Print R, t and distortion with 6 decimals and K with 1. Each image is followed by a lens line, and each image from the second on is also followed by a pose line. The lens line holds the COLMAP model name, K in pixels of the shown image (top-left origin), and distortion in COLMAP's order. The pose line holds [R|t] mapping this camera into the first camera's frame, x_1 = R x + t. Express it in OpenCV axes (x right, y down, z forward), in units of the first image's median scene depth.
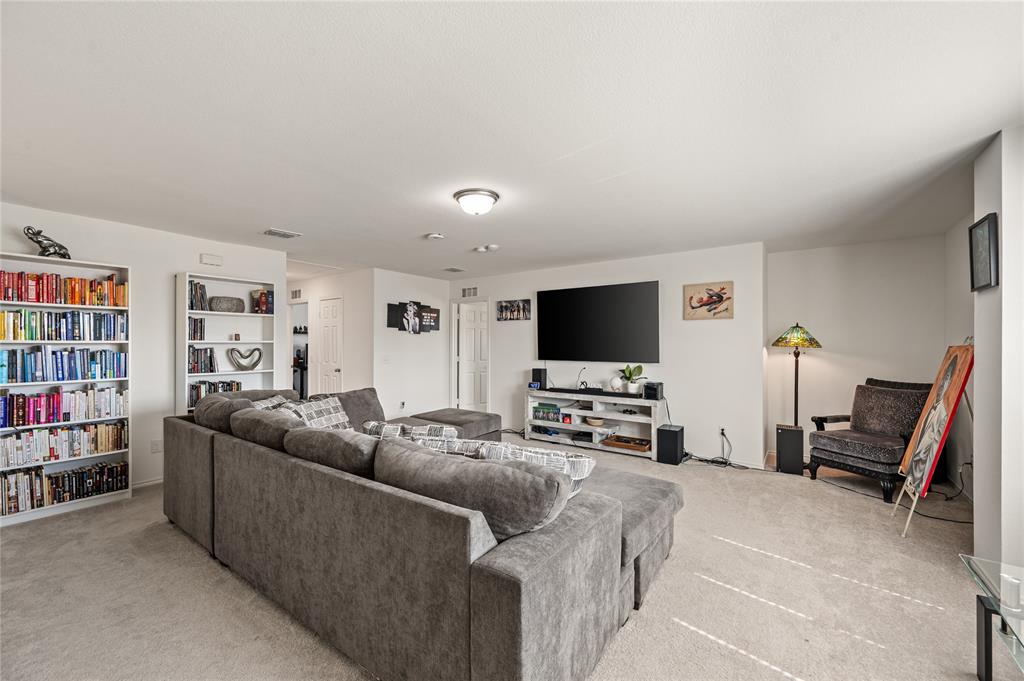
lens RADIAL K [[408.3, 0, 512.0], [0, 408.3, 342.3], [0, 0, 1]] dist [0.000084, 0.000412]
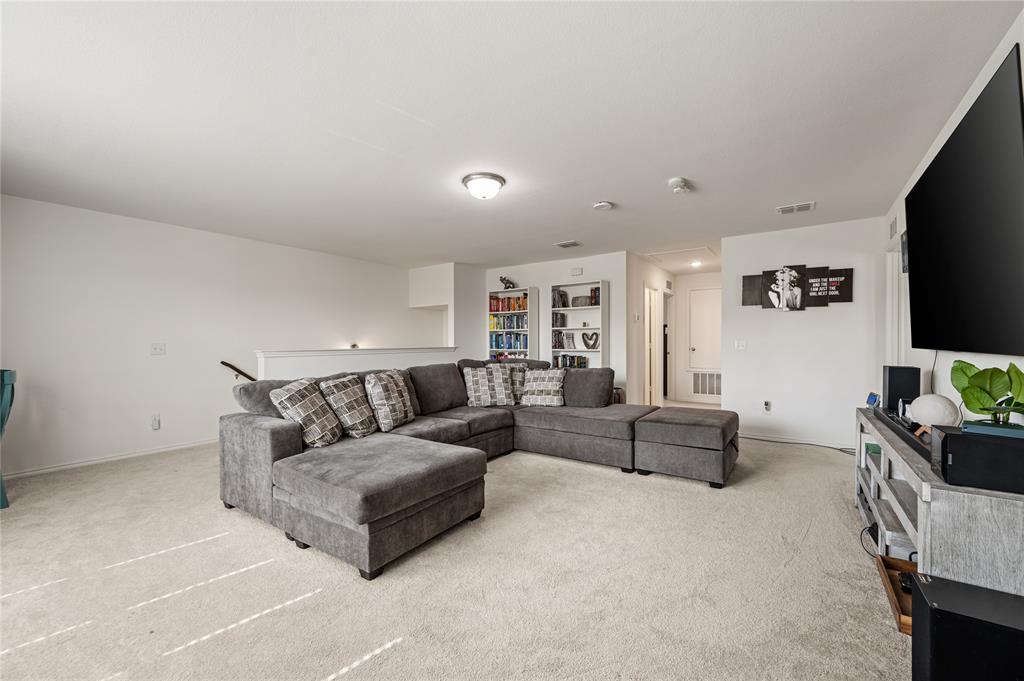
lens RADIAL K [[408.3, 0, 512.9], [0, 408.3, 343.7], [0, 0, 1]] dist [0.000084, 0.000412]
pose [[0.008775, 0.004471, -0.999951, 0.676375], [0.008421, 0.999954, 0.004545, 0.042476], [0.999926, -0.008461, 0.008737, 0.722275]]
